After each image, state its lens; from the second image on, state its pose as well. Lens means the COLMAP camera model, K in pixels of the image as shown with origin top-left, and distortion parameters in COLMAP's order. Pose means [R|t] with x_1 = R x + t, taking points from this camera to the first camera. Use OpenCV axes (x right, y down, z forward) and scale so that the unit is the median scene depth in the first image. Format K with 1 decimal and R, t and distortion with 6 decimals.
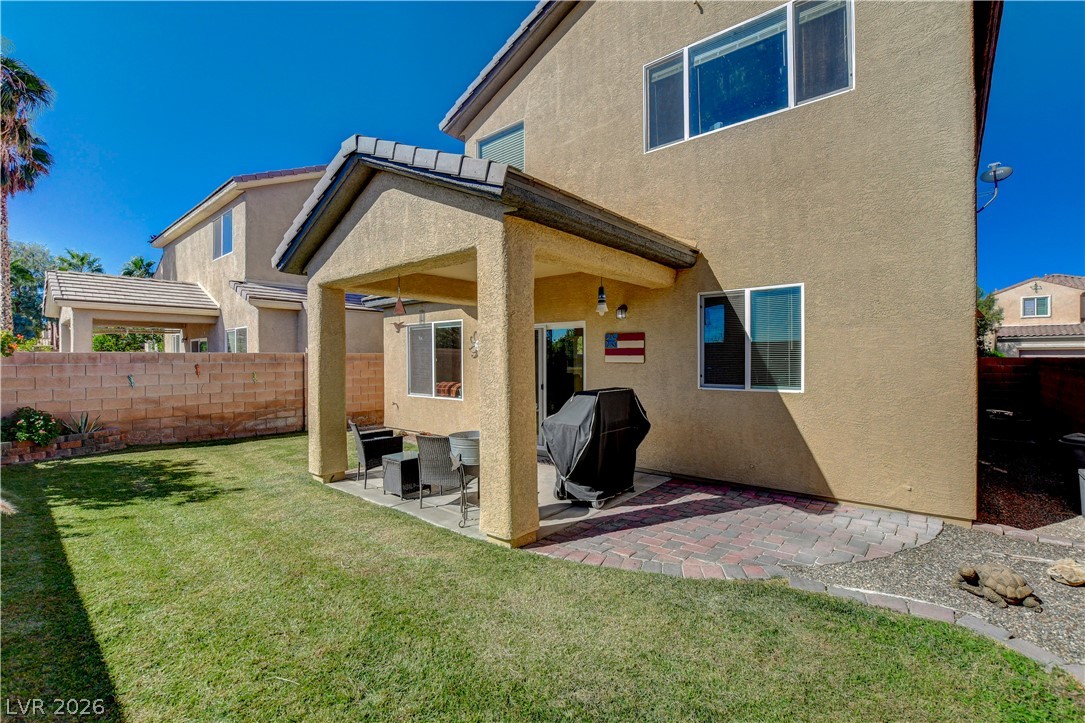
lens RADIAL K [[478.7, 0, 541.9], [0, 478.7, 366.3], [0, 0, 1]] dist [-0.018028, 0.002025]
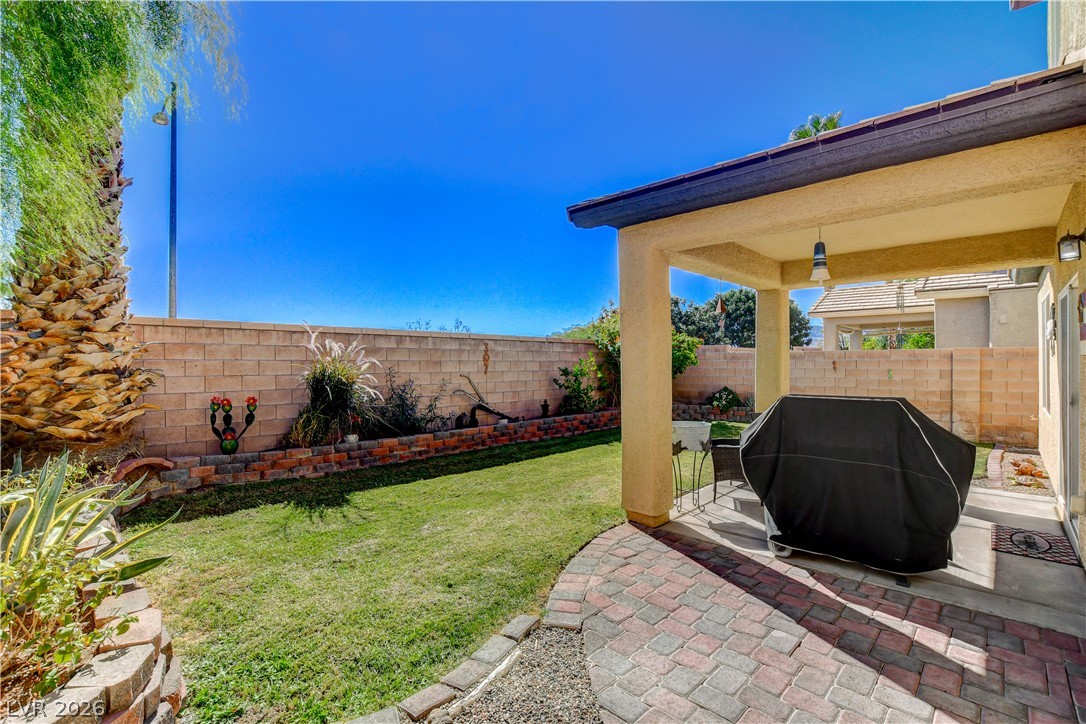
lens RADIAL K [[479.1, 0, 542.2], [0, 479.1, 358.4], [0, 0, 1]] dist [-0.018028, 0.002025]
pose [[-0.065003, -0.005253, -0.997871, 0.837662], [-0.012989, 0.999906, -0.004418, 0.007248], [0.997801, 0.012674, -0.065065, 0.669317]]
